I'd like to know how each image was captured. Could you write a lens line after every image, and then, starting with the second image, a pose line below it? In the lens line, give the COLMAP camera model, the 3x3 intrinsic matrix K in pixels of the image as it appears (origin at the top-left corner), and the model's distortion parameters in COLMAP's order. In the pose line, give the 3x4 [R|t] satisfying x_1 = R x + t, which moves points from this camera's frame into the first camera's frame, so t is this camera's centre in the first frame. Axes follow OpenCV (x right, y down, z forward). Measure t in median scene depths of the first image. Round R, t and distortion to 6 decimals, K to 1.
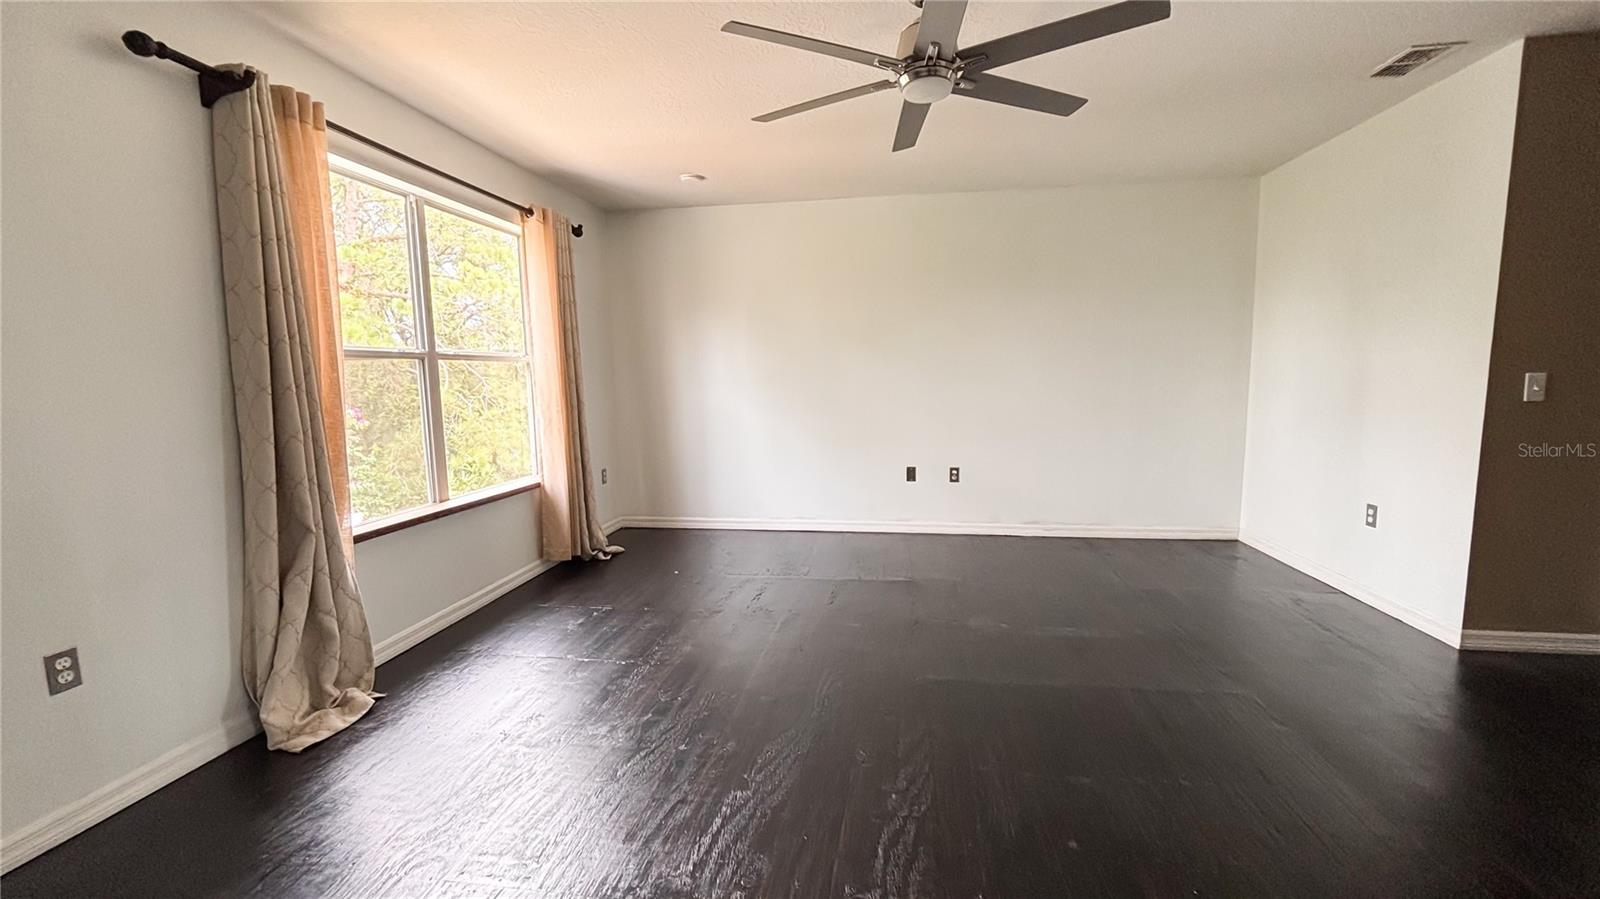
lens RADIAL K [[641.8, 0, 801.2], [0, 641.8, 449.5], [0, 0, 1]] dist [-0.001505, -0.000983]
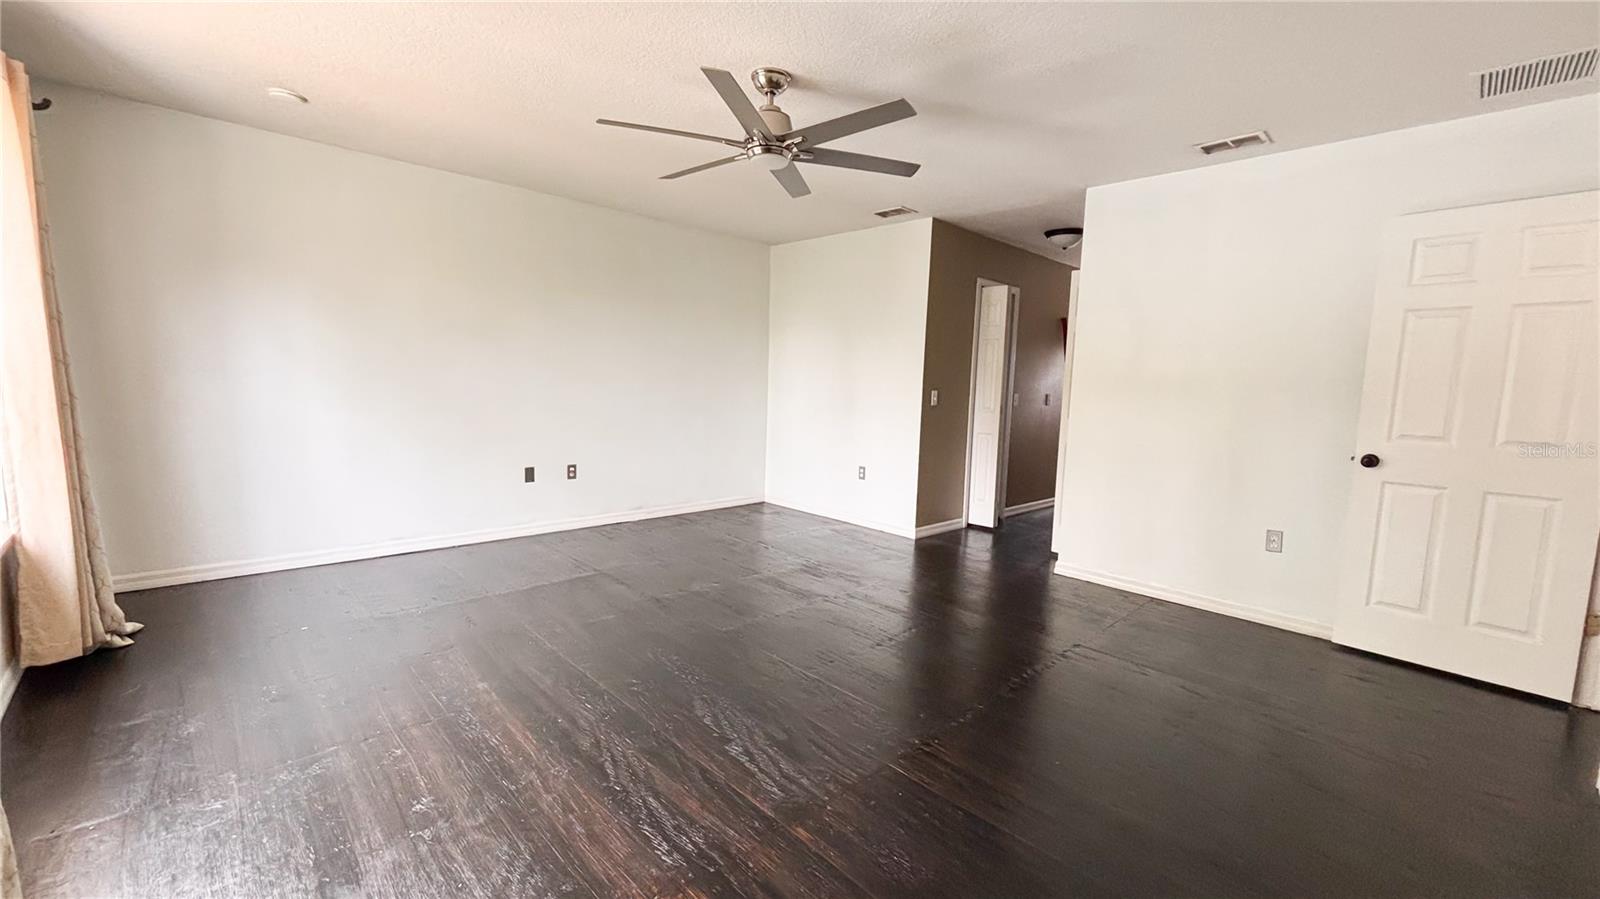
lens RADIAL K [[641.8, 0, 802.3], [0, 641.8, 455.4], [0, 0, 1]] dist [-0.001505, -0.000983]
pose [[0.605607, -0.056598, 0.793748, -0.420960], [0.046484, 0.998280, 0.035716, -0.007933], [-0.794405, 0.015267, 0.607197, 0.086905]]
